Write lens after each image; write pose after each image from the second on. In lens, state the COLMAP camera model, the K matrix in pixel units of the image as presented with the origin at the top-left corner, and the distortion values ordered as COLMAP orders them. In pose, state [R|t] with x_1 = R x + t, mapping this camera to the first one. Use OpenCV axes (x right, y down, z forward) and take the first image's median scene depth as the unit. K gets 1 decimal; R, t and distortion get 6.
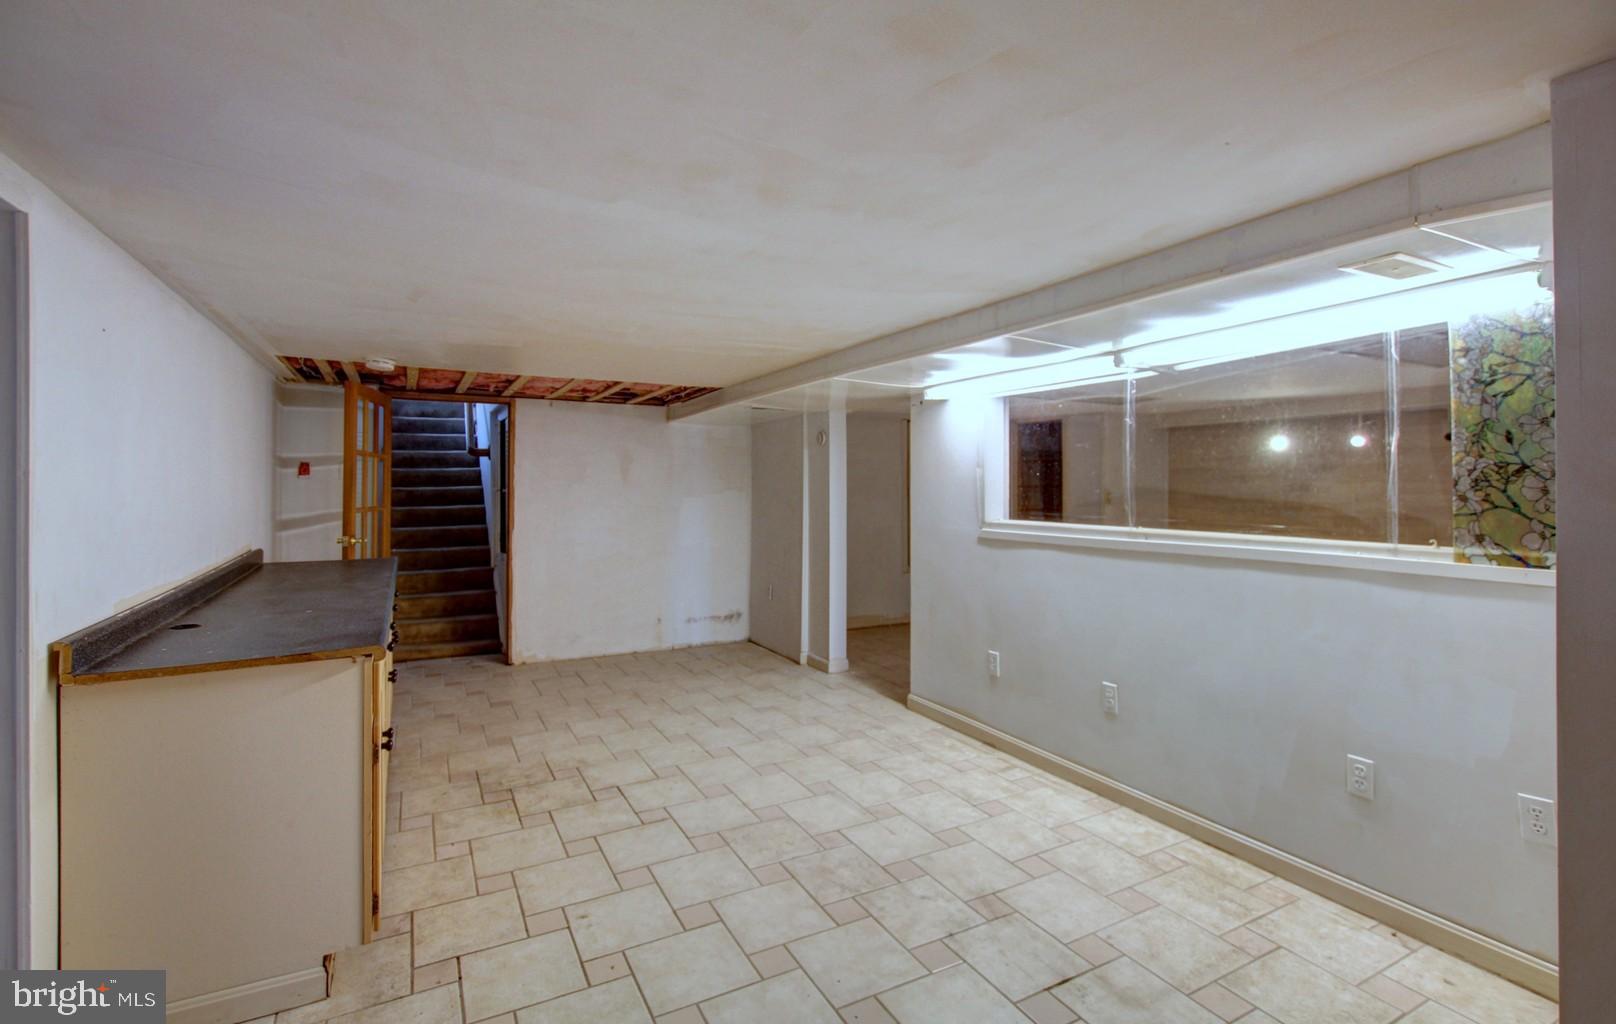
lens RADIAL K [[742.3, 0, 811.8], [0, 742.3, 478.0], [0, 0, 1]] dist [0.000075, 0.000349]
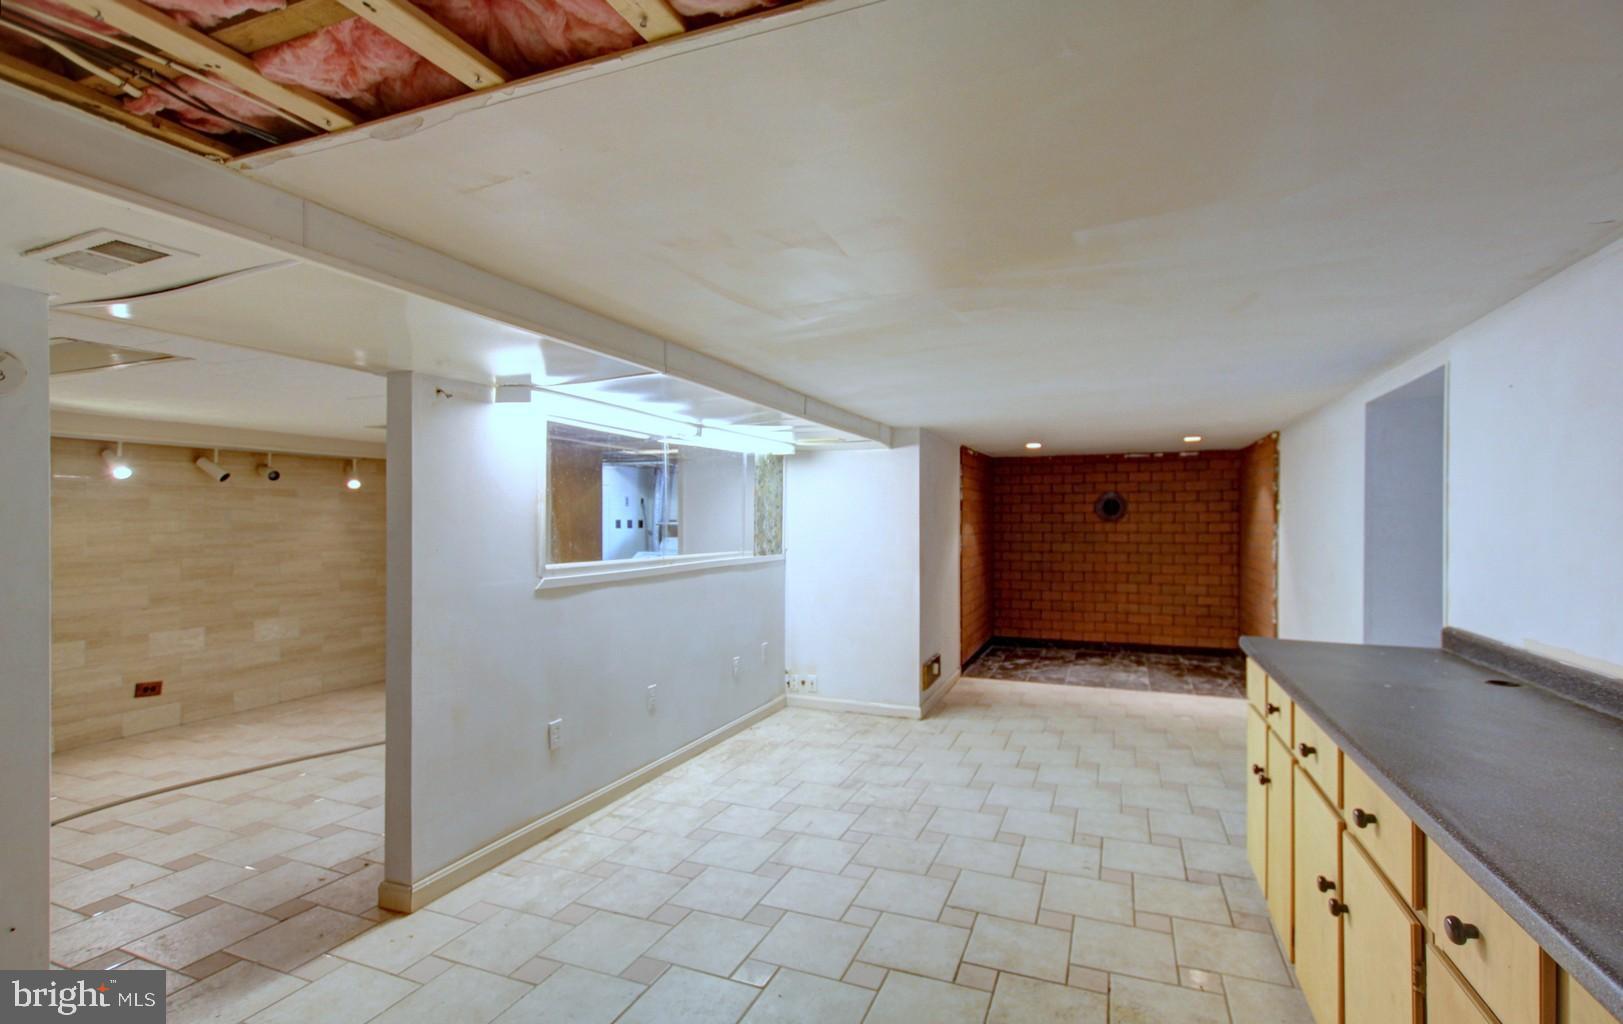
lens RADIAL K [[754.6, 0, 811.5], [0, 754.6, 512.0], [0, 0, 1]] dist [0.001337, 0.000151]
pose [[-0.636238, 0.011631, 0.771406, -0.764724], [-0.004903, 0.999805, -0.019118, 0.013691], [-0.771478, -0.015946, -0.636057, 1.663641]]
